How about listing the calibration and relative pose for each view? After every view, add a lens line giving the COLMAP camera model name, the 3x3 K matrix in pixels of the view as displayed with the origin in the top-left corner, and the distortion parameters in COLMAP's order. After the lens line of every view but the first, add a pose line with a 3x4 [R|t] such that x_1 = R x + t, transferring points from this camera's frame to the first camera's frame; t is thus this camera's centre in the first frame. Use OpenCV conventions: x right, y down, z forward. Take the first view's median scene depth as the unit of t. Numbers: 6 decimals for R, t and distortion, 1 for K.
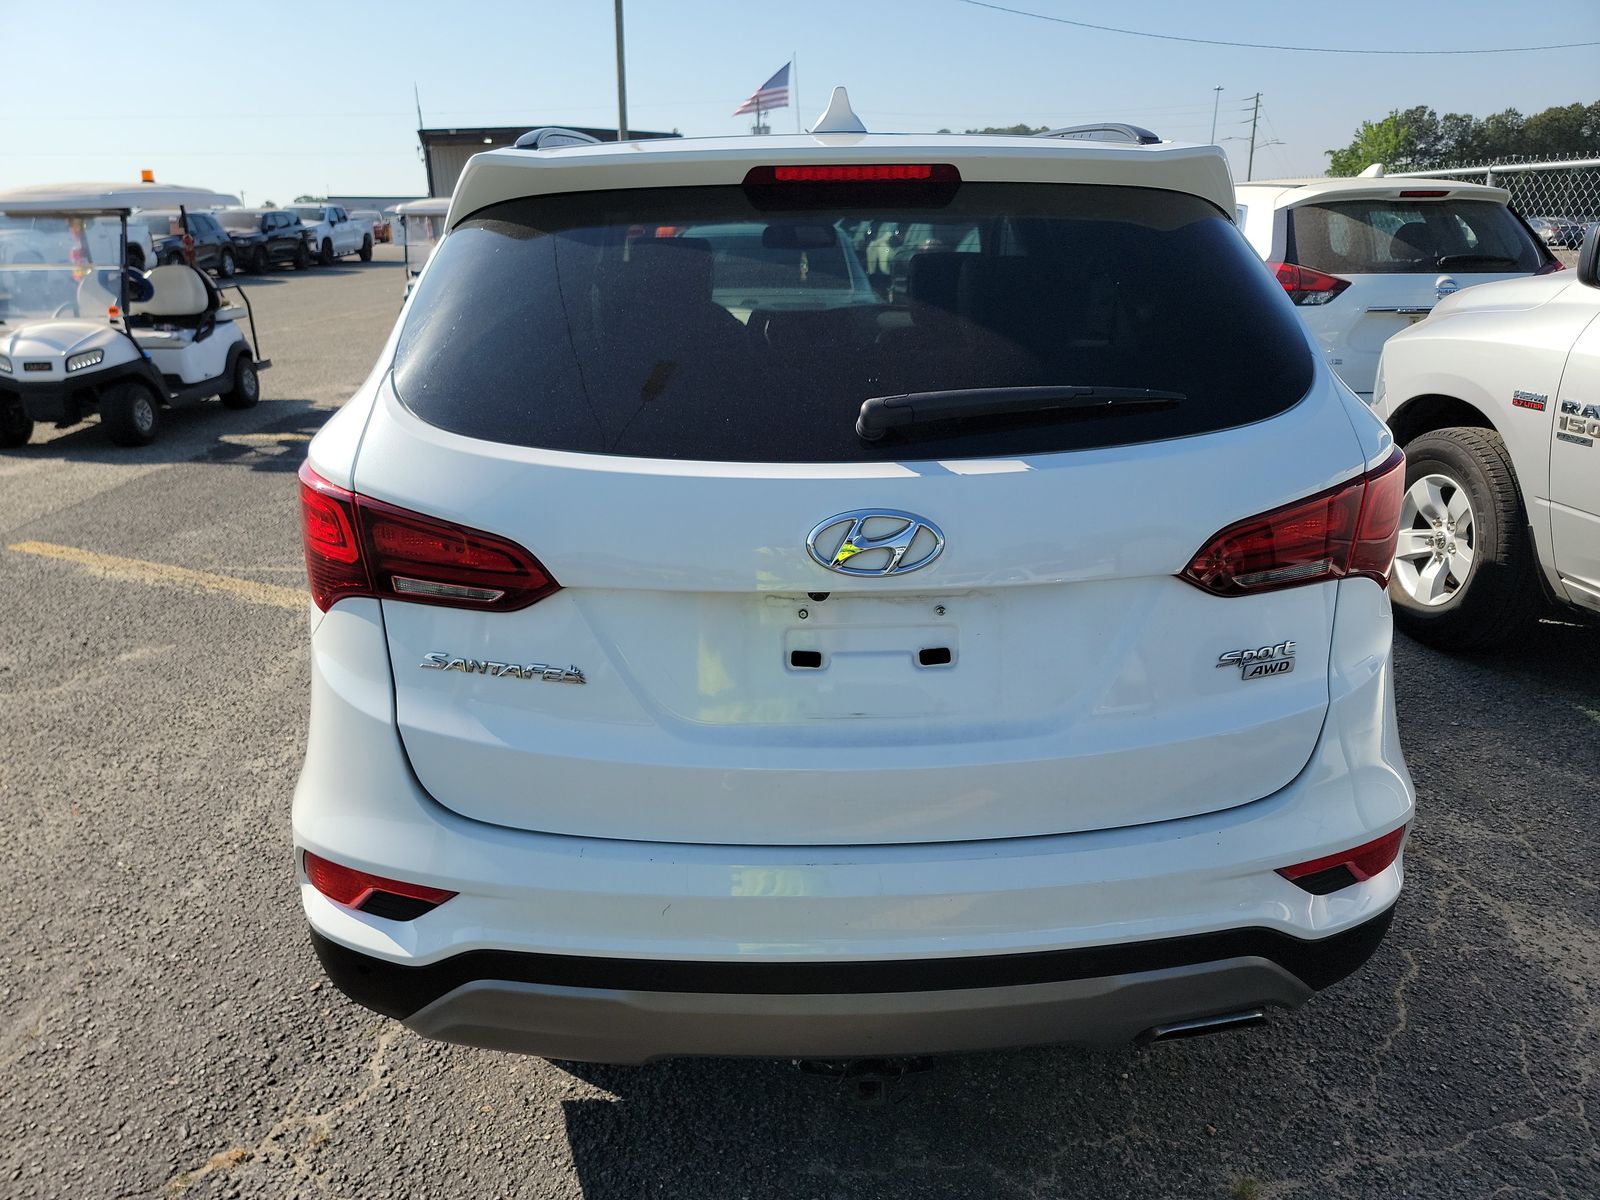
lens RADIAL K [[1116.9, 0, 808.5], [0, 1116.9, 602.8], [0, 0, 1]] dist [0.076688, -0.066815]
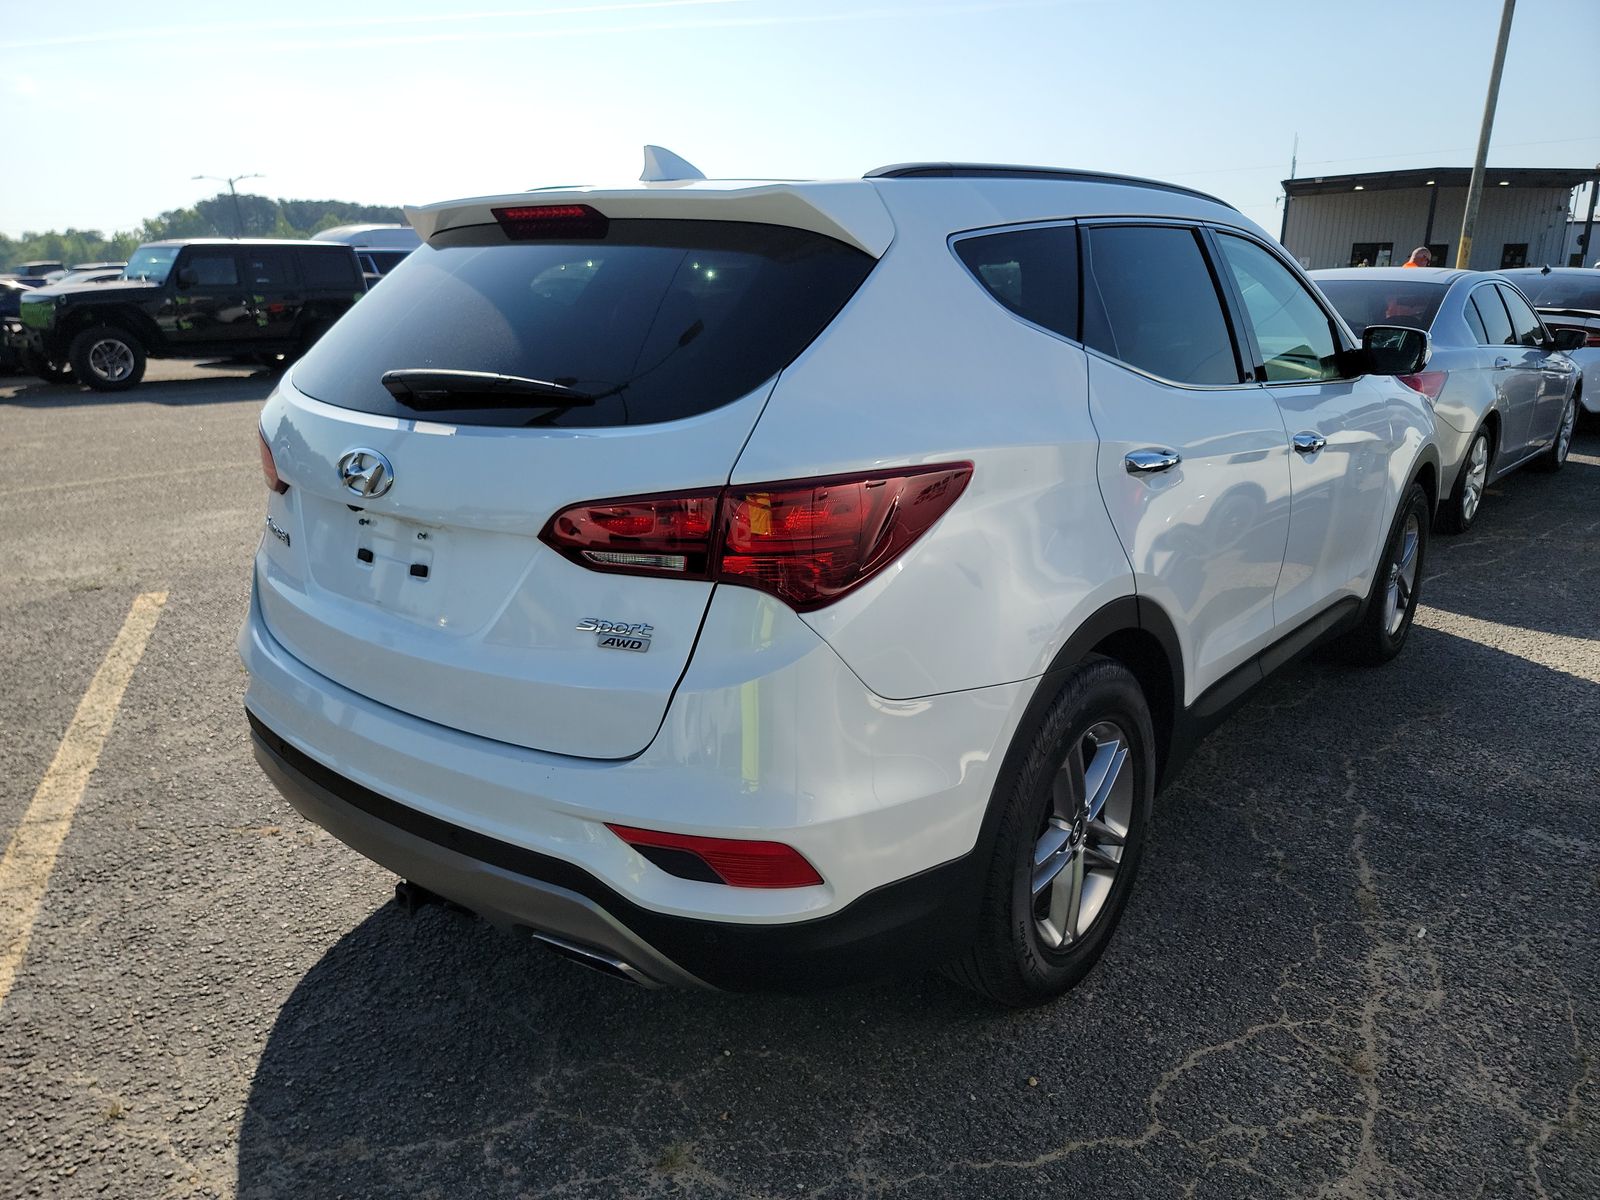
lens RADIAL K [[1116.9, 0, 808.5], [0, 1116.9, 602.8], [0, 0, 1]] dist [0.076688, -0.066815]
pose [[0.758944, 0.195901, -0.620988, 1.210017], [-0.220767, 0.974600, 0.037642, -0.061965], [0.612589, 0.108525, 0.782915, 0.237862]]
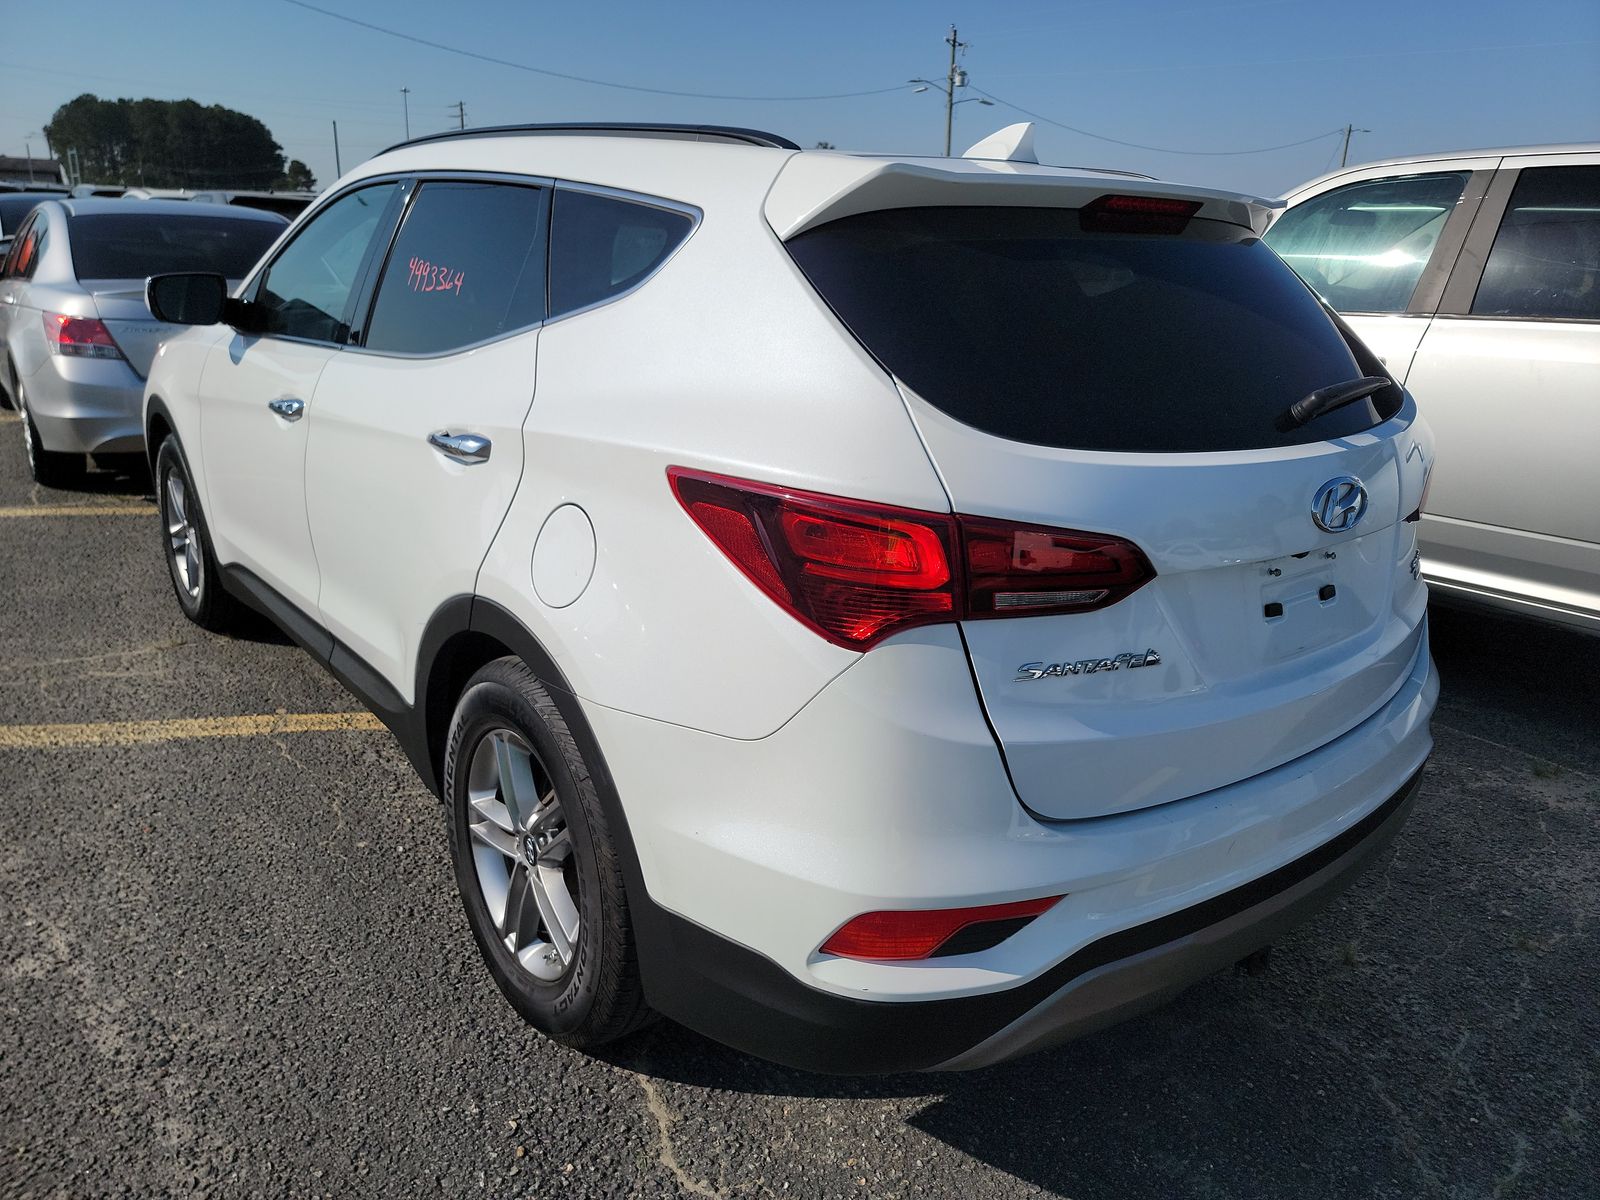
lens RADIAL K [[1136.5, 0, 800.0], [0, 1136.5, 600.0], [0, 0, 1]] dist [0.002789, 0.000465]
pose [[0.776267, -0.143046, 0.613960, -1.082201], [0.148561, 0.987996, 0.042359, -0.082512], [-0.612649, 0.058329, 0.788200, 0.326593]]
